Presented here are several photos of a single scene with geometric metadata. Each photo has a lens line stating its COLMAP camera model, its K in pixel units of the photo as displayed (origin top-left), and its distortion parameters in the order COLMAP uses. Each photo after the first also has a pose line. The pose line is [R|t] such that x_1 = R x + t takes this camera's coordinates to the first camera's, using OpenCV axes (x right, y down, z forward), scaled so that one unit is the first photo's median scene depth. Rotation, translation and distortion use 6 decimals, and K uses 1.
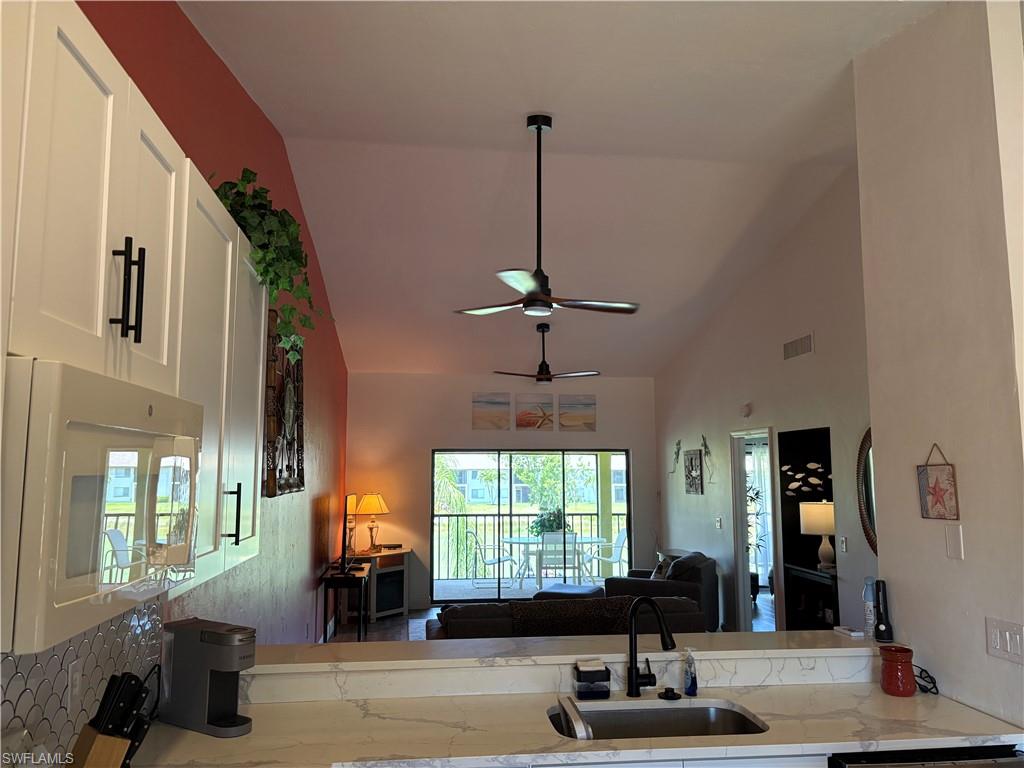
lens RADIAL K [[768.5, 0, 510.9], [0, 768.5, 380.9], [0, 0, 1]] dist [0.036687, -0.059947]
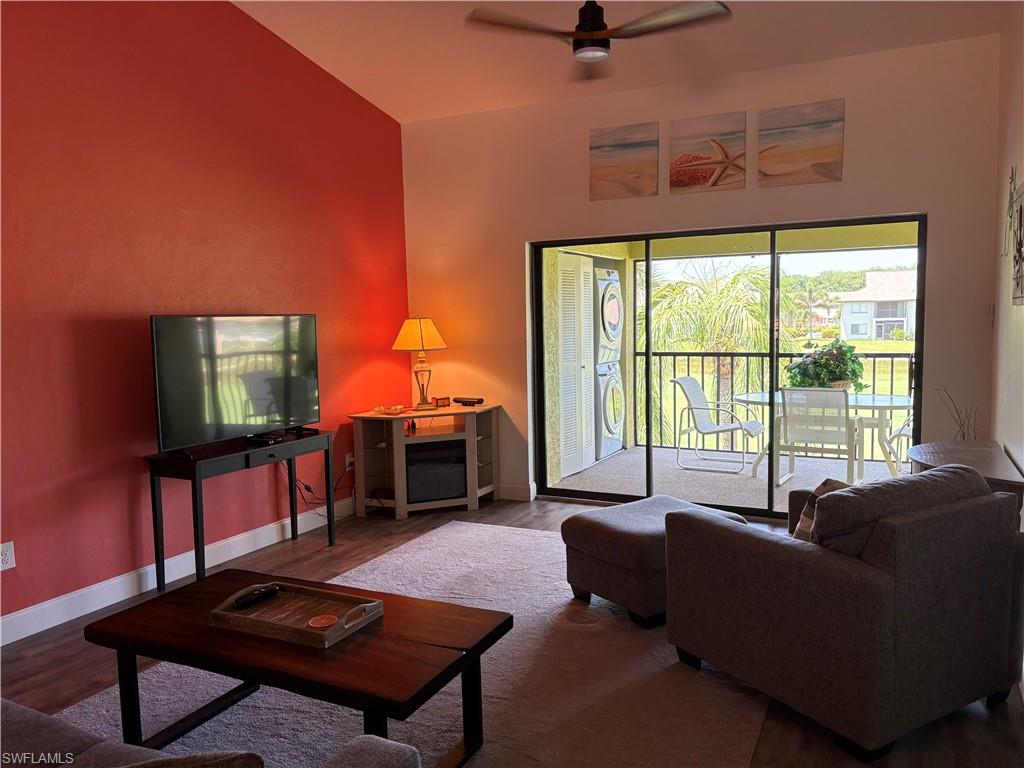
lens RADIAL K [[768.5, 0, 509.7], [0, 768.5, 383.7], [0, 0, 1]] dist [0.036687, -0.059947]
pose [[0.827063, 0.035594, -0.560981, 0.219678], [0.083994, 0.978963, 0.185949, 0.085832], [0.555798, -0.200911, 0.806674, 0.506133]]
